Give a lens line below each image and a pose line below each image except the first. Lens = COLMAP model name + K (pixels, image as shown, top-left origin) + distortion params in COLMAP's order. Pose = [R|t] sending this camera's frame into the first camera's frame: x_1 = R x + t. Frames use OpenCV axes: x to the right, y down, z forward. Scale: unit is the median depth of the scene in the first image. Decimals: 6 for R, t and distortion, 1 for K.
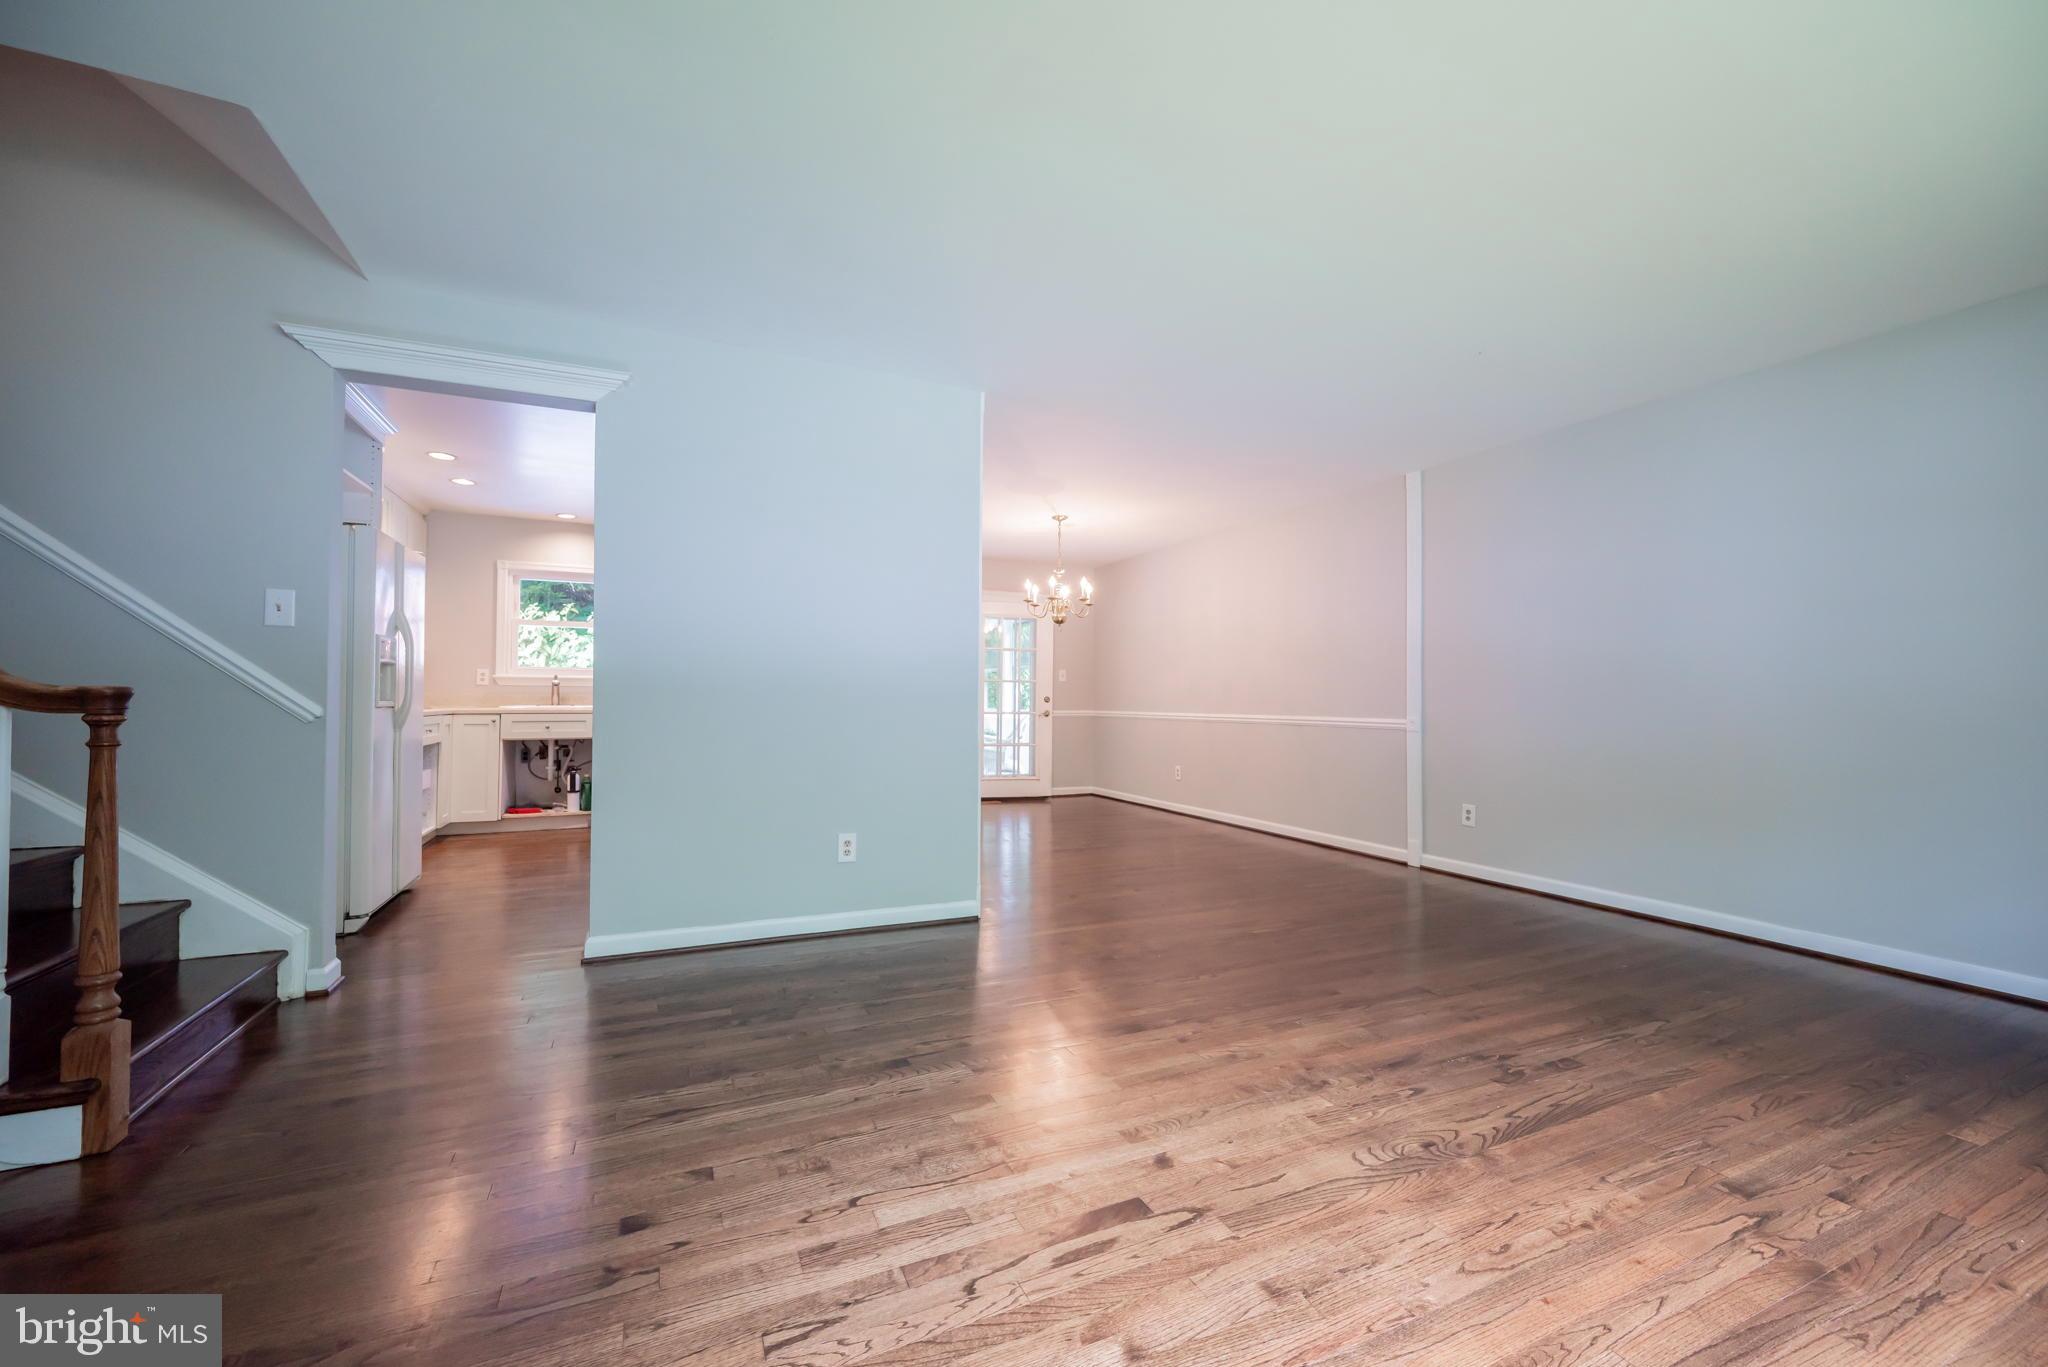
lens RADIAL K [[811.2, 0, 1033.2], [0, 811.2, 691.9], [0, 0, 1]] dist [-0.001061, -0.000462]
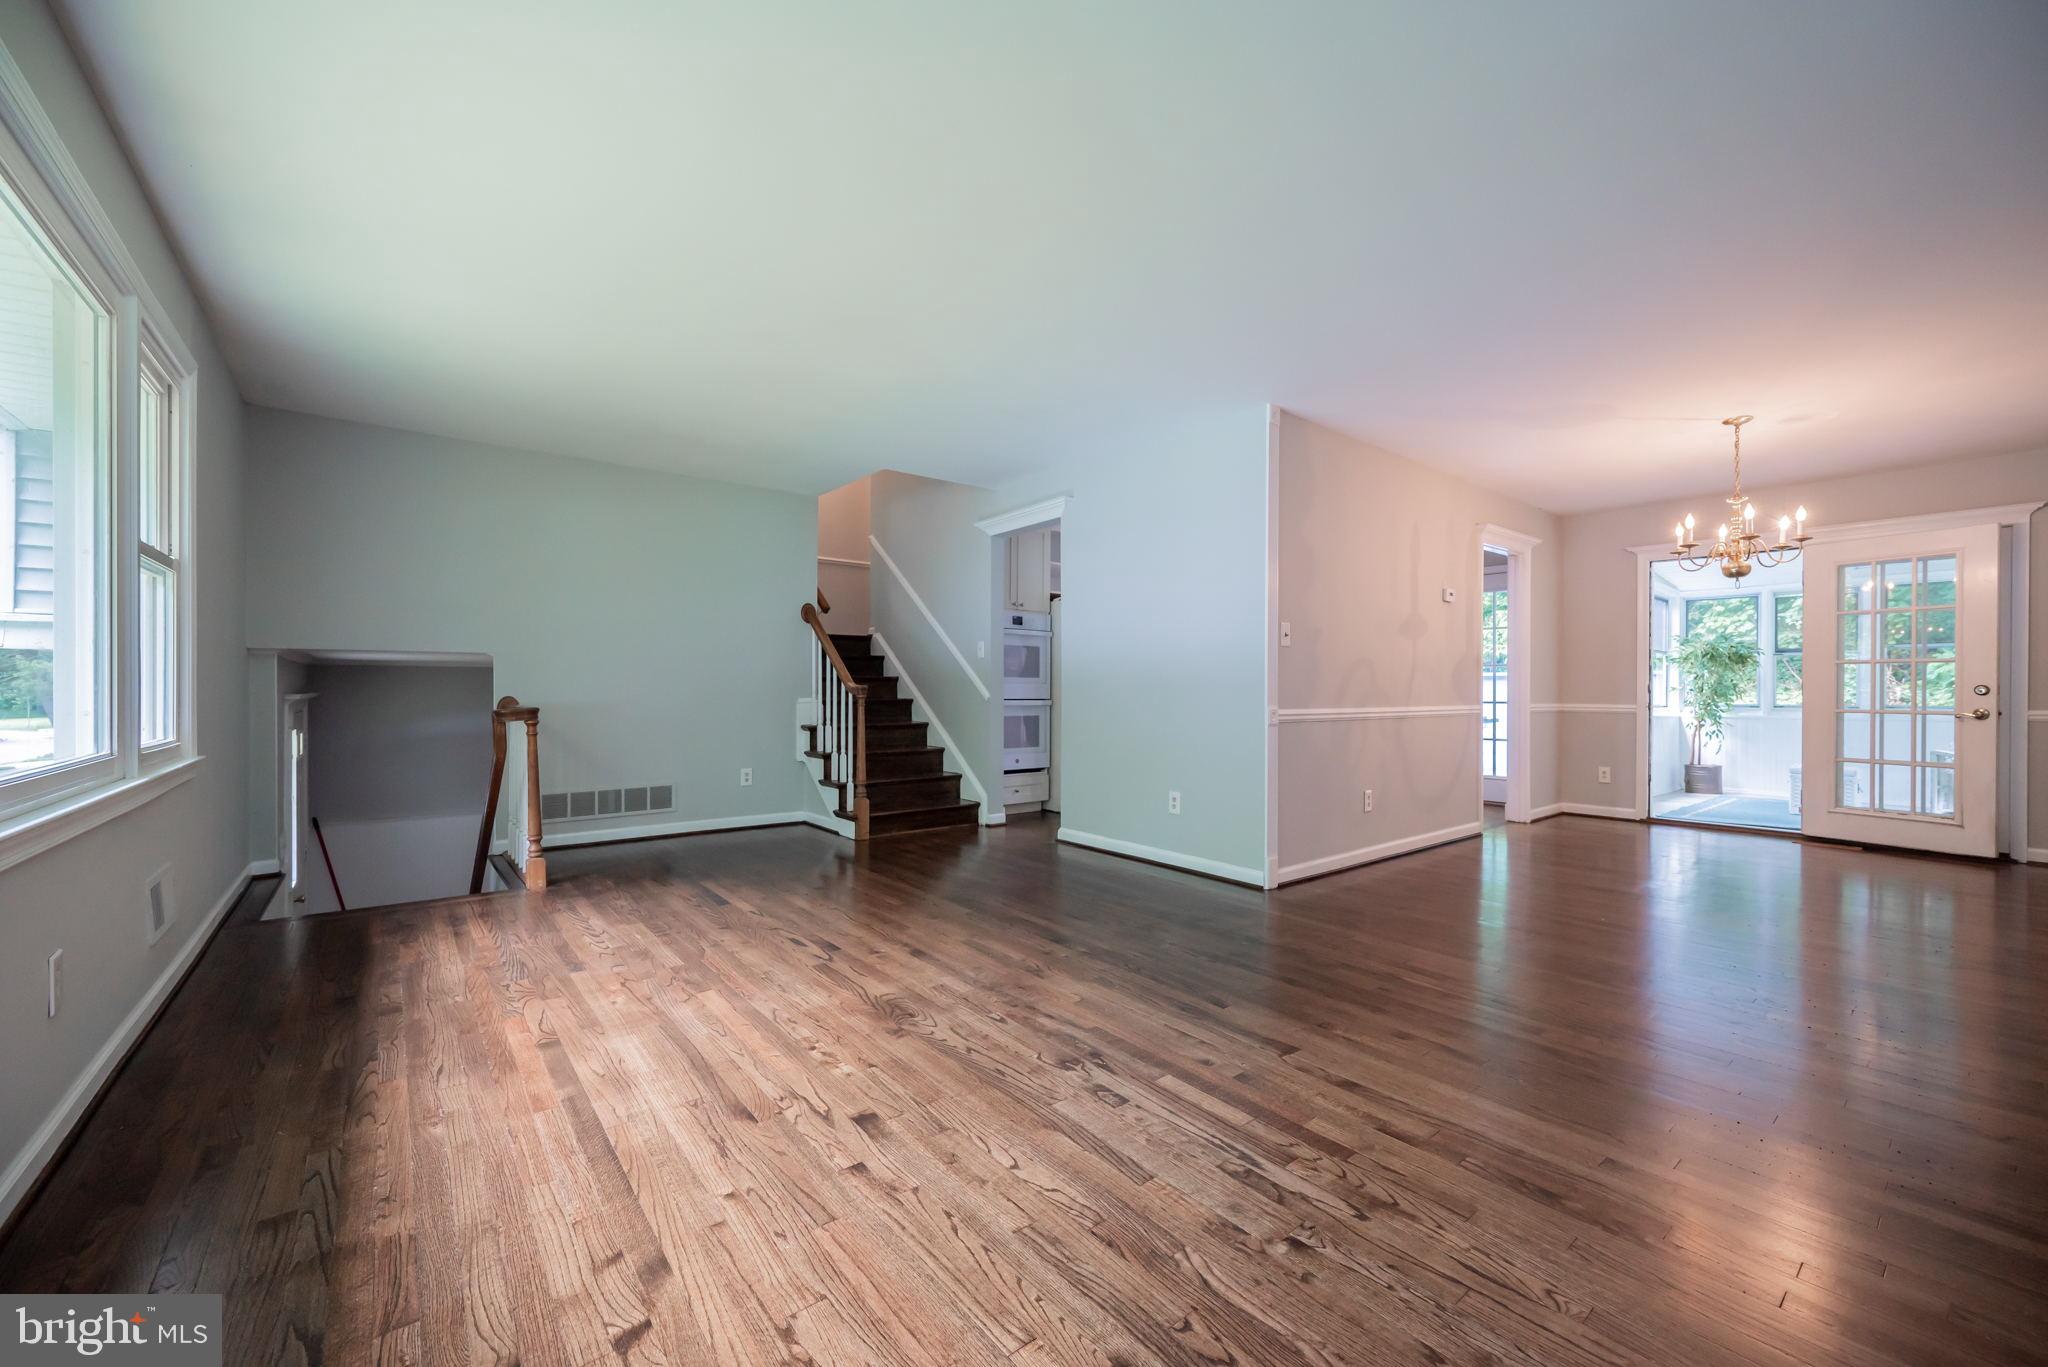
lens RADIAL K [[811.2, 0, 1033.2], [0, 811.2, 691.9], [0, 0, 1]] dist [-0.001061, -0.000462]
pose [[0.235452, -0.002619, -0.971882, 1.385942], [0.007552, 0.999971, -0.000865, 0.018358], [0.971857, -0.007136, 0.235465, 0.662952]]
